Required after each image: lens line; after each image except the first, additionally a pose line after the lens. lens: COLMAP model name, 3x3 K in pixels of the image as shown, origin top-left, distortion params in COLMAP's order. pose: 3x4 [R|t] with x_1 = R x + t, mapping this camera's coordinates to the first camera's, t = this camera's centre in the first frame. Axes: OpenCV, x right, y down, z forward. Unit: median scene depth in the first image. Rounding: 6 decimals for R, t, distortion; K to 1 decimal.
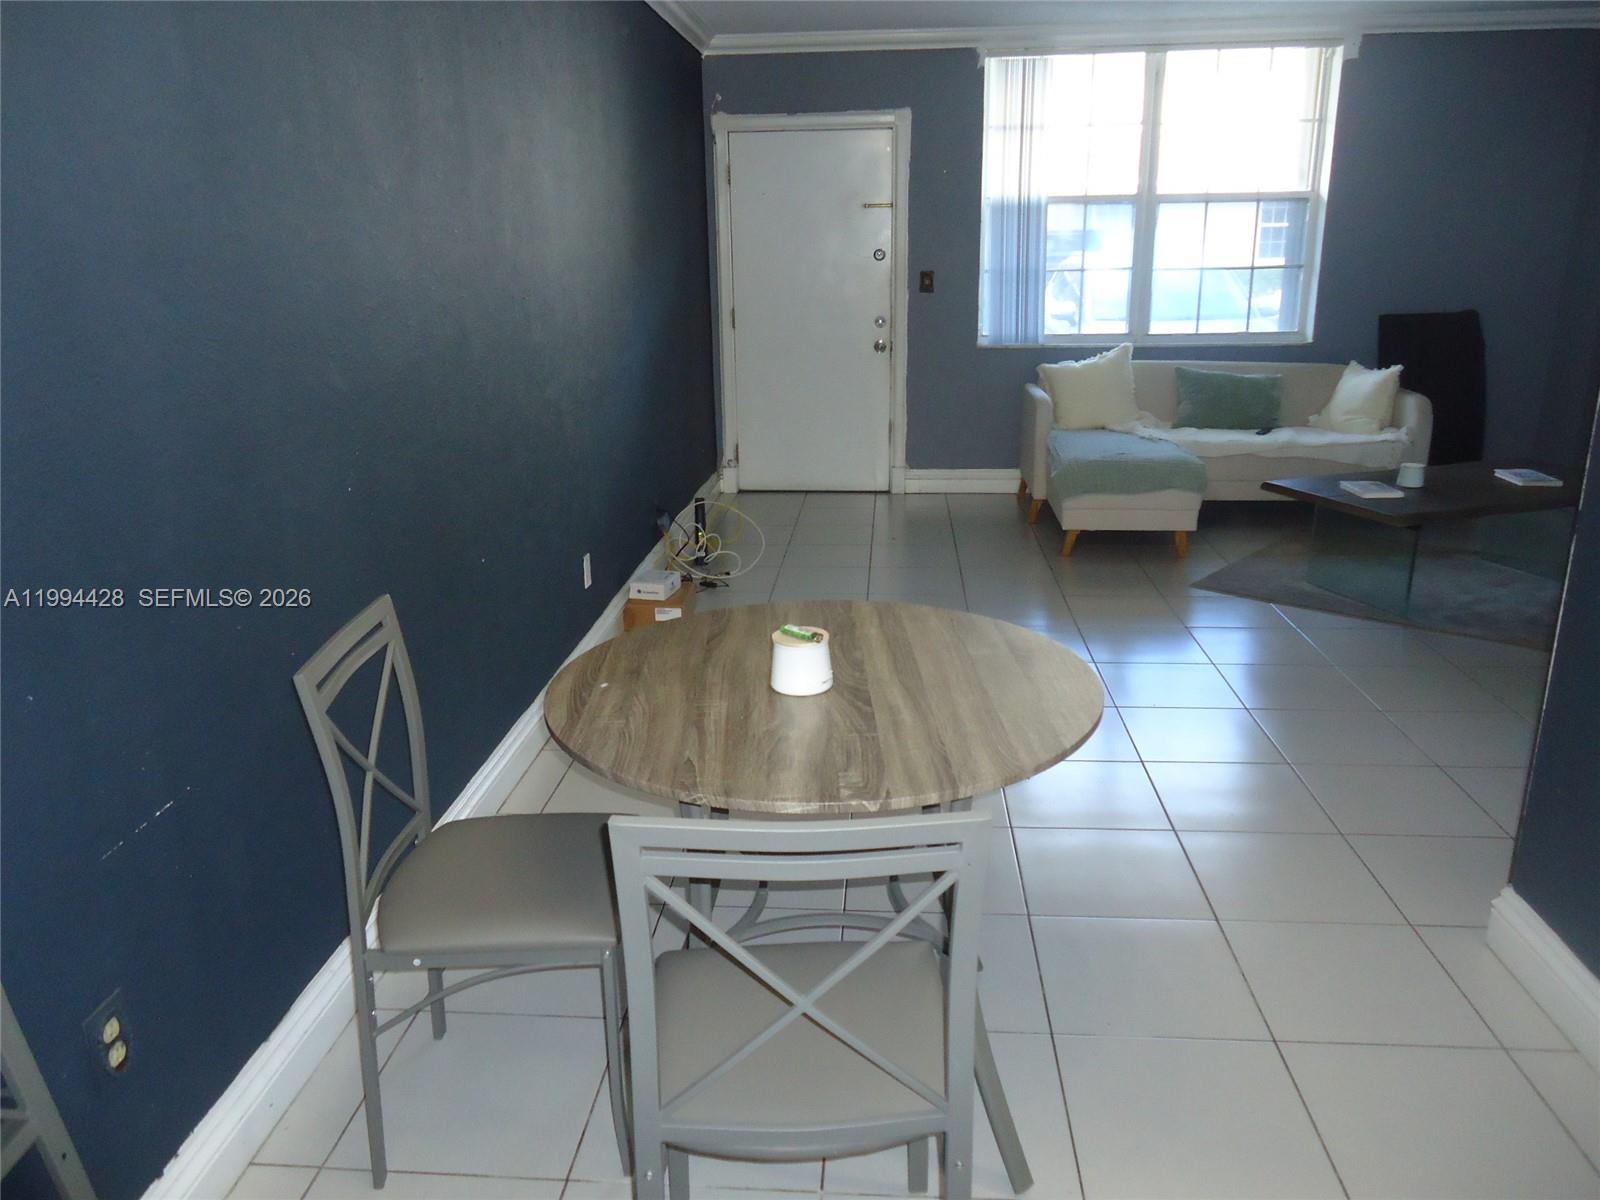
lens RADIAL K [[1168.5, 0, 793.6], [0, 1168.5, 612.3], [0, 0, 1]] dist [-0.002058, -0.002649]
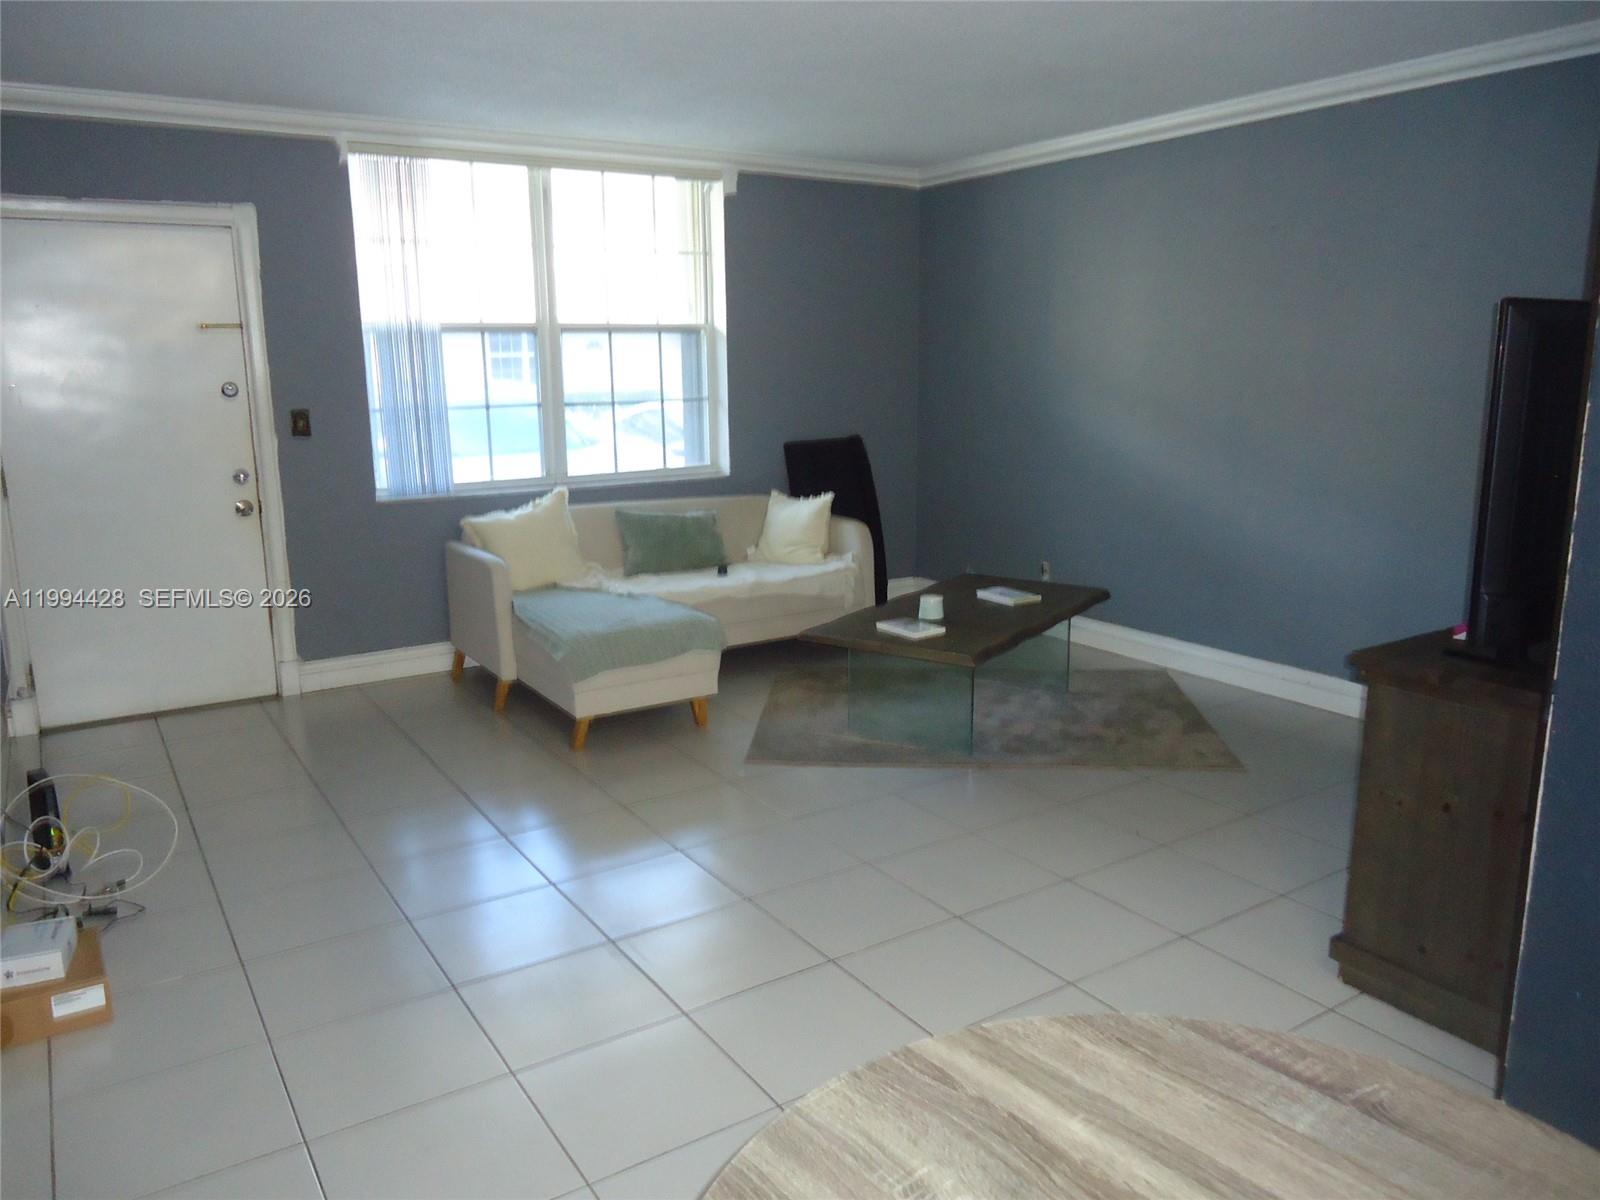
lens RADIAL K [[1168.5, 0, 795.4], [0, 1168.5, 598.2], [0, 0, 1]] dist [-0.002058, -0.002649]
pose [[0.794580, -0.116891, 0.595801, -0.108366], [0.184084, 0.981484, -0.052942, -0.073339], [-0.578581, 0.151744, 0.801385, 0.220154]]
